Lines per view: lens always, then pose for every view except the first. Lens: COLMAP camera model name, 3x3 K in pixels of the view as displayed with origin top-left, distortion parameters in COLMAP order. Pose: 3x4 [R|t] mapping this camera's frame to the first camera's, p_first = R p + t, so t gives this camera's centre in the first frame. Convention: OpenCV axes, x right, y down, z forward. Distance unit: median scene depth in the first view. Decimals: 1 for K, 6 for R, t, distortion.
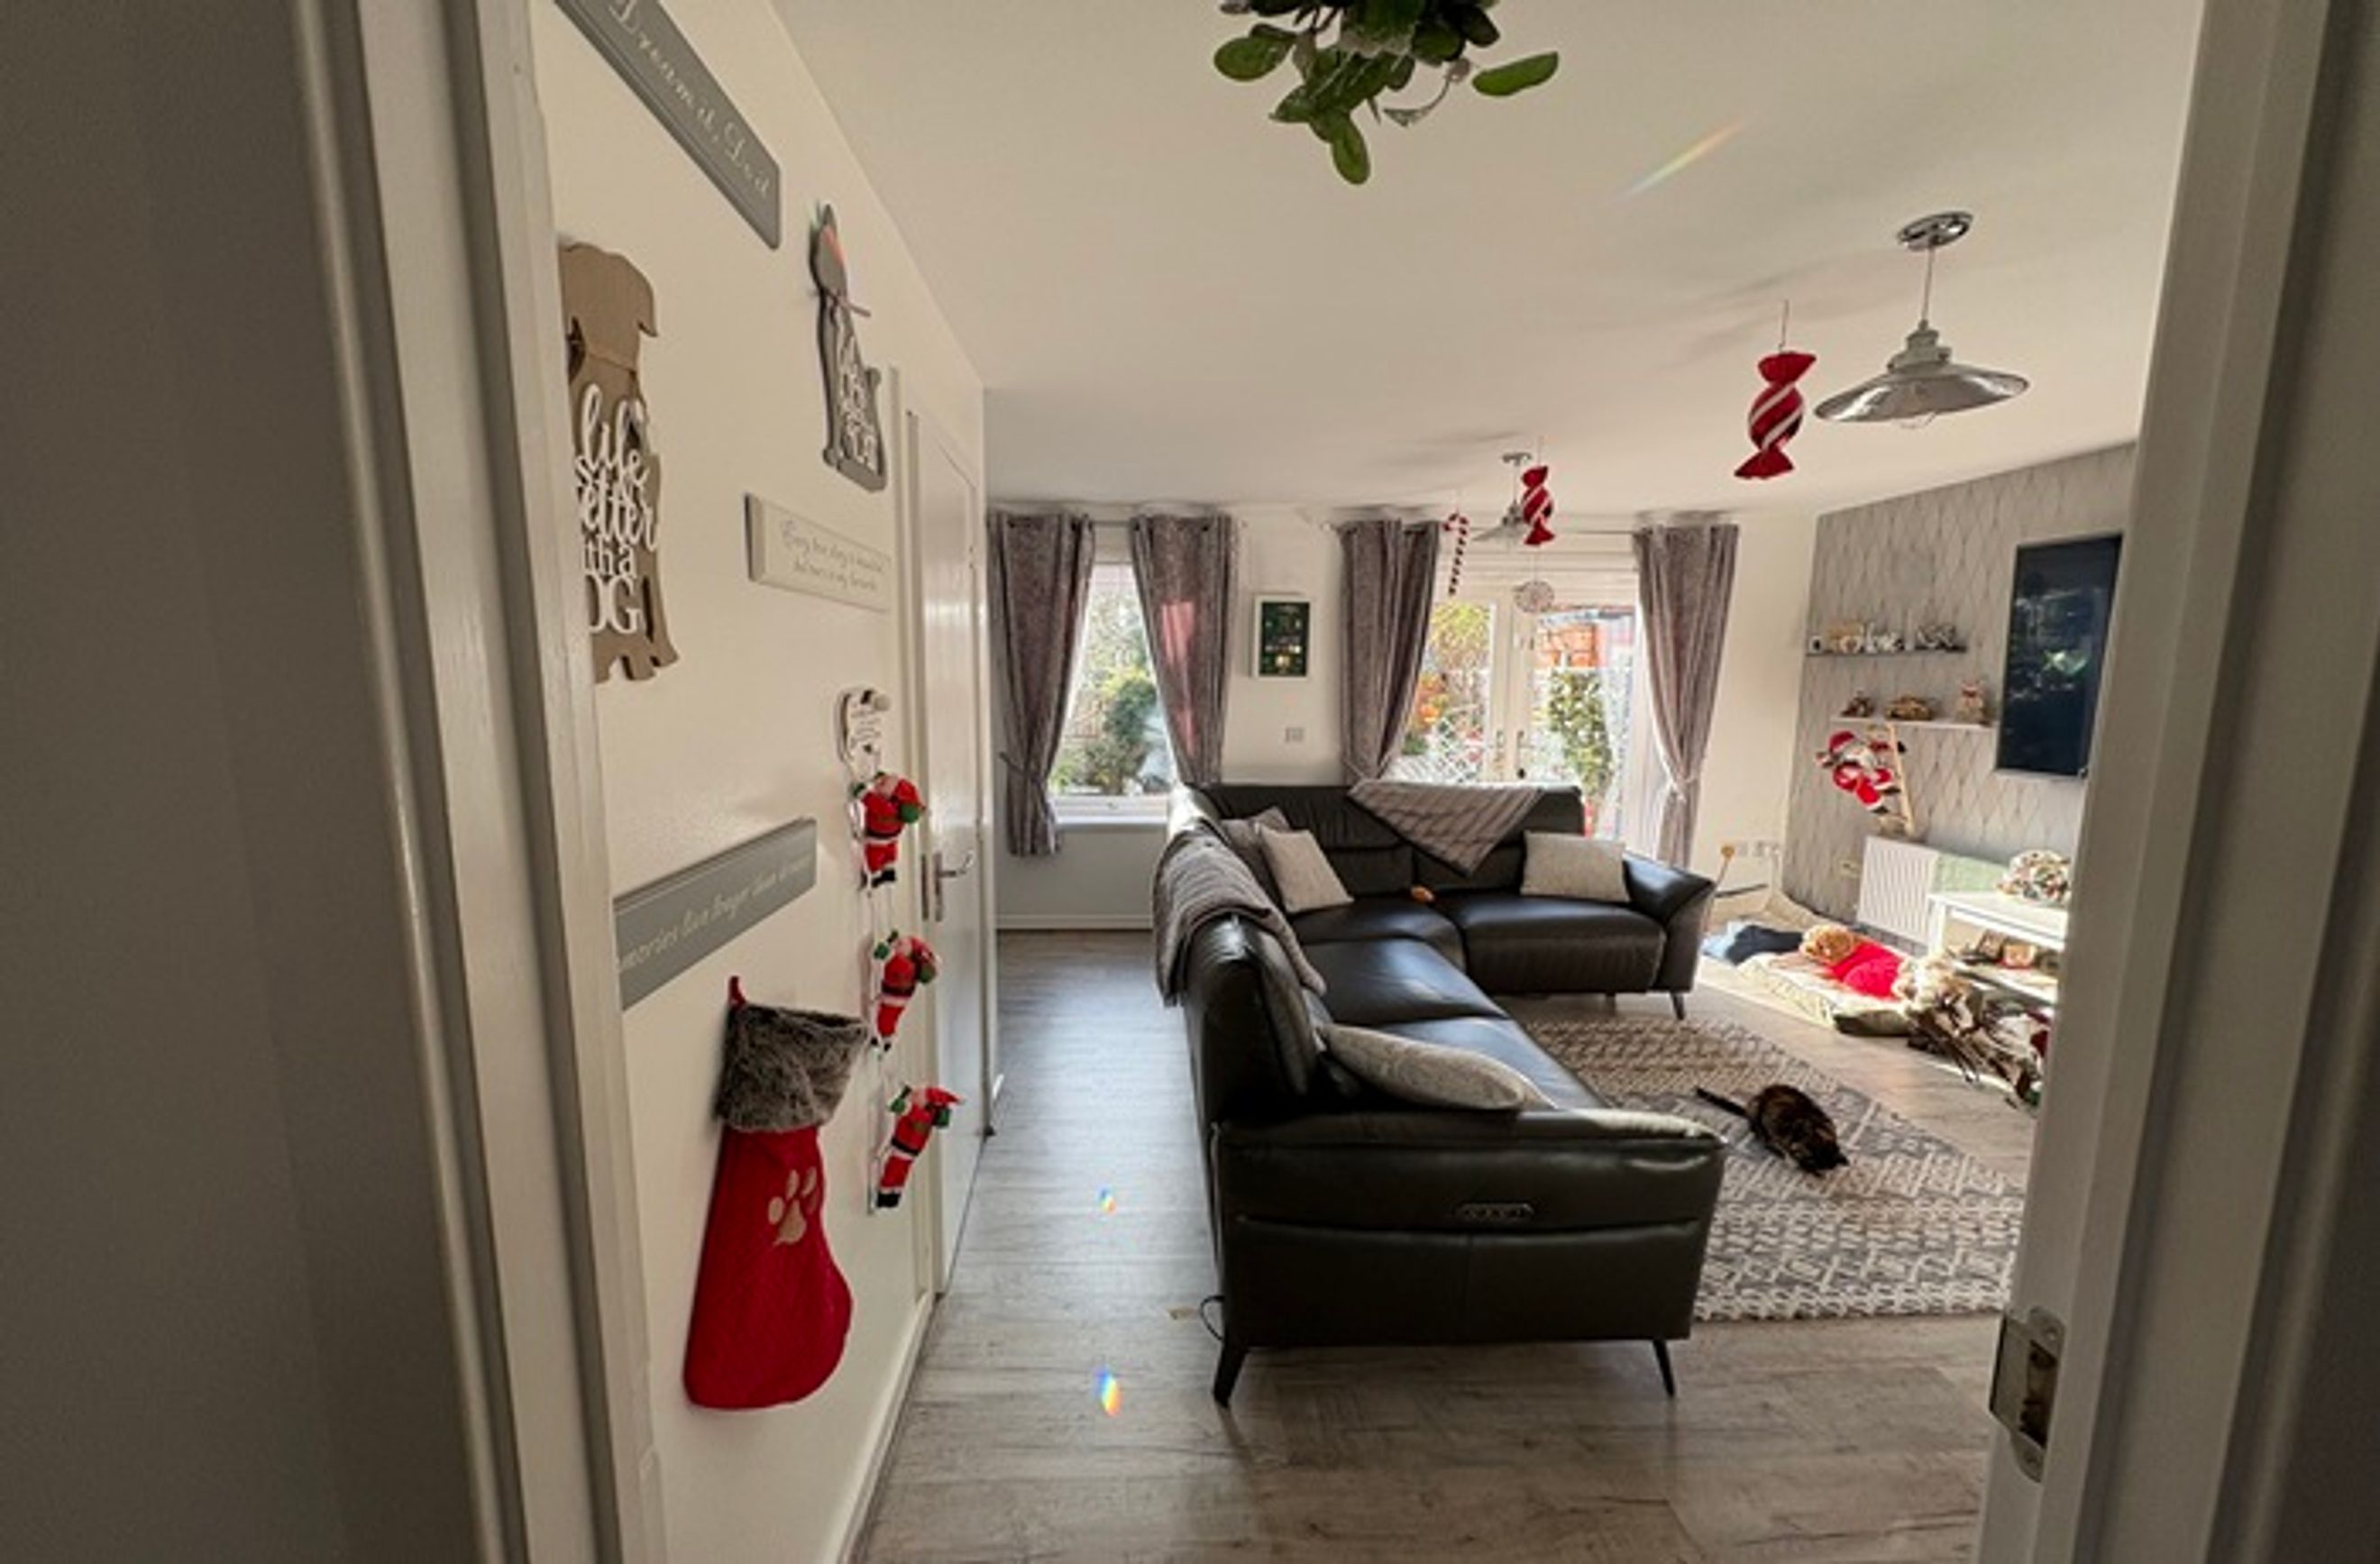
lens RADIAL K [[935.6, 0, 1189.3], [0, 935.6, 789.6], [0, 0, 1]] dist [0.002647, -0.000434]
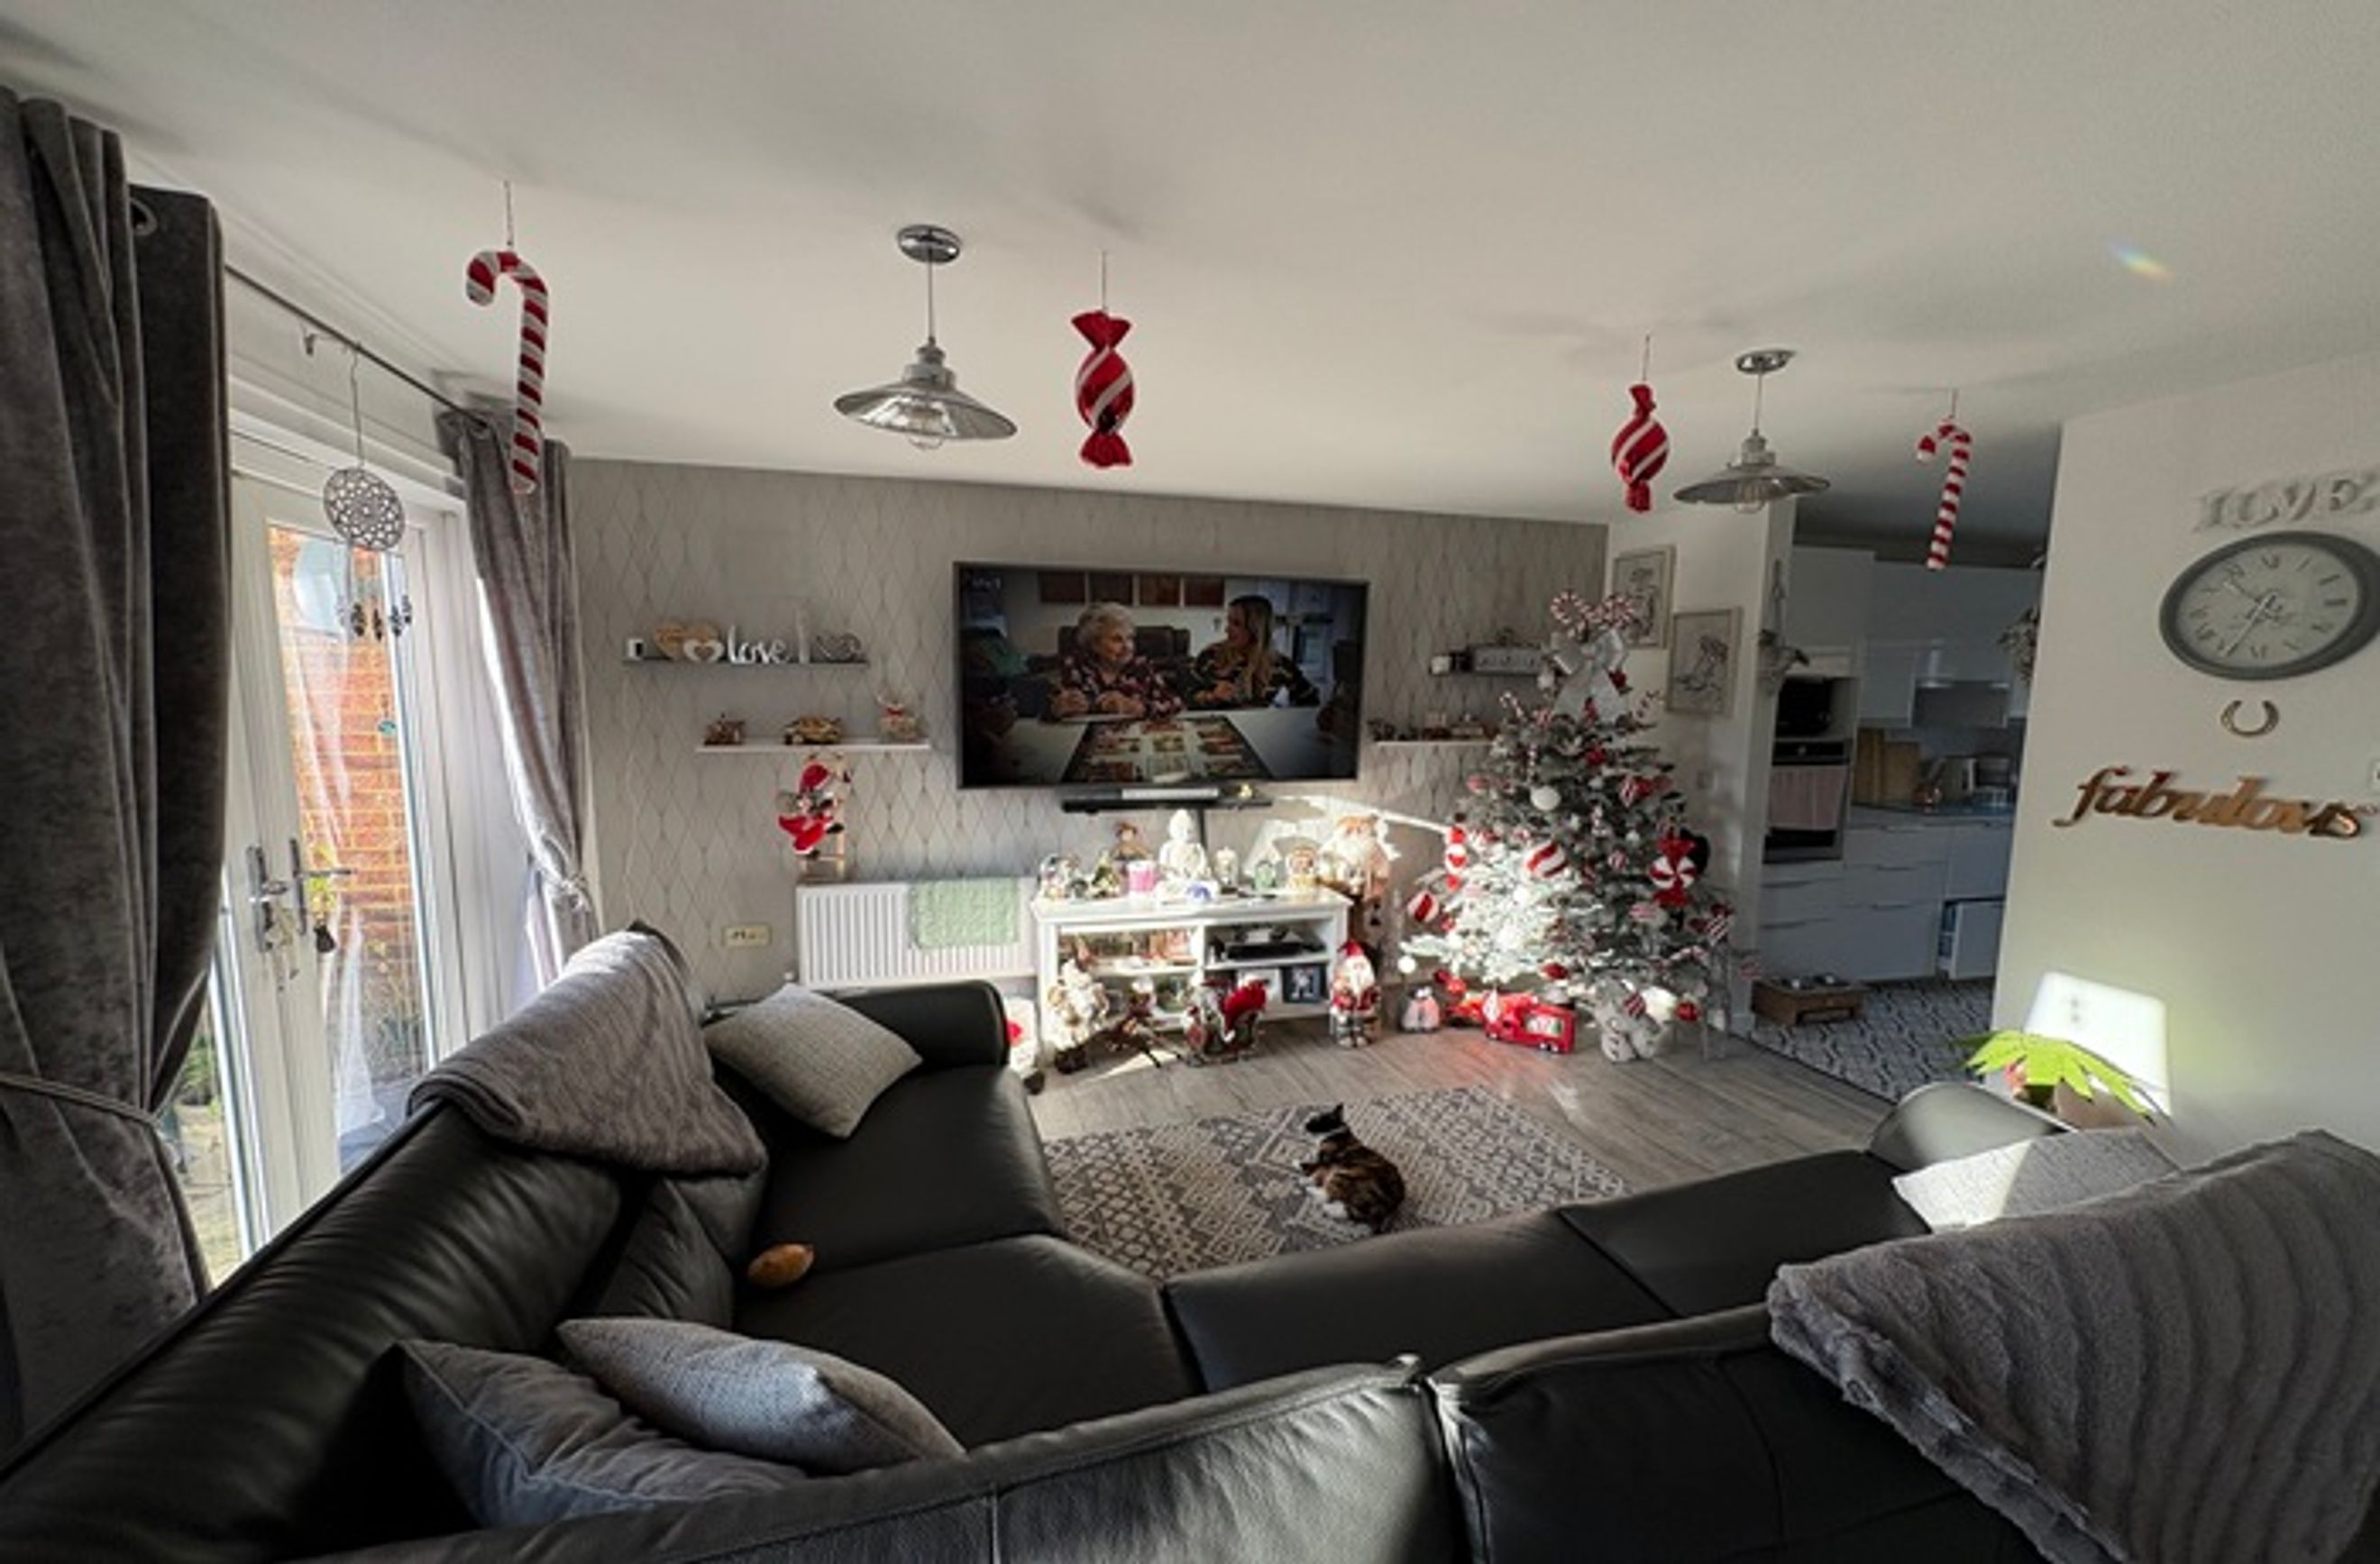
lens RADIAL K [[935.6, 0, 1182.8], [0, 935.6, 812.8], [0, 0, 1]] dist [0.002647, -0.000434]
pose [[-0.219718, -0.138960, 0.965616, -0.133730], [0.115376, 0.979156, 0.167161, -0.115760], [-0.968717, 0.148137, -0.199105, 0.842687]]
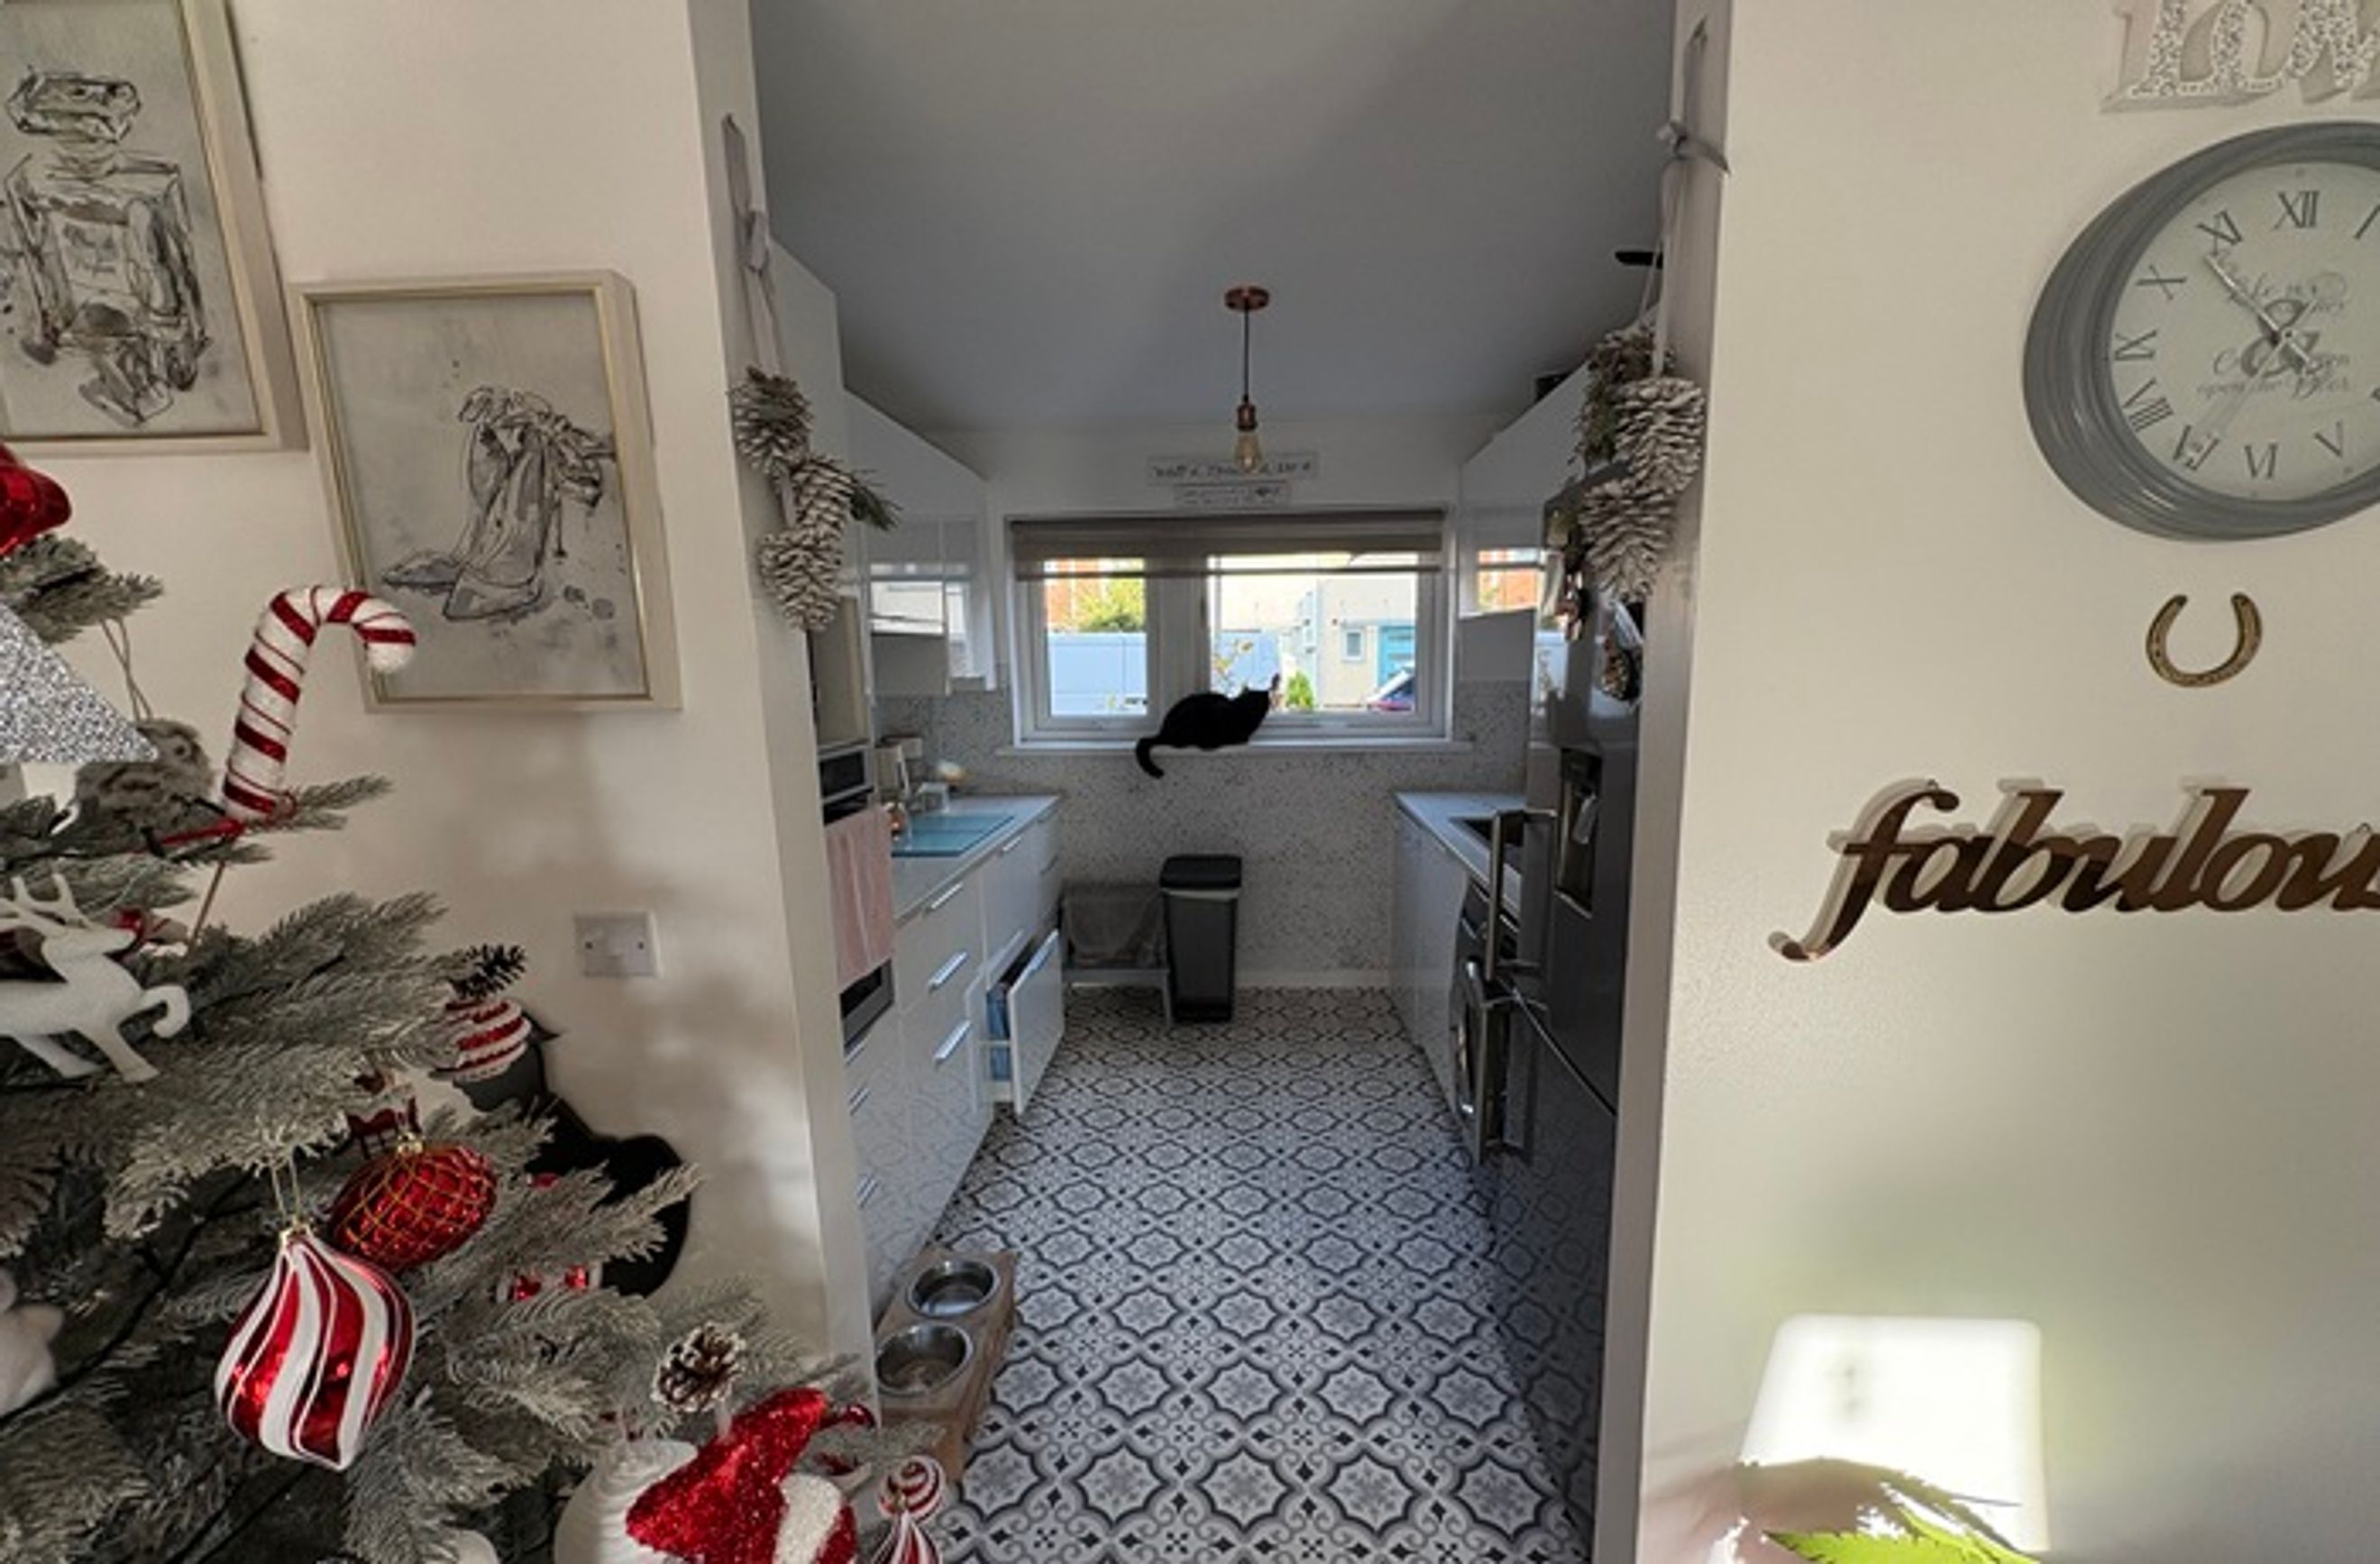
lens RADIAL K [[935.6, 0, 1183.9], [0, 935.6, 818.8], [0, 0, 1]] dist [0.002647, -0.000434]
pose [[-0.994398, -0.005997, 0.105527, 0.453967], [0.025995, 0.953846, 0.299168, -0.040490], [-0.102451, 0.300235, -0.948347, 0.381706]]
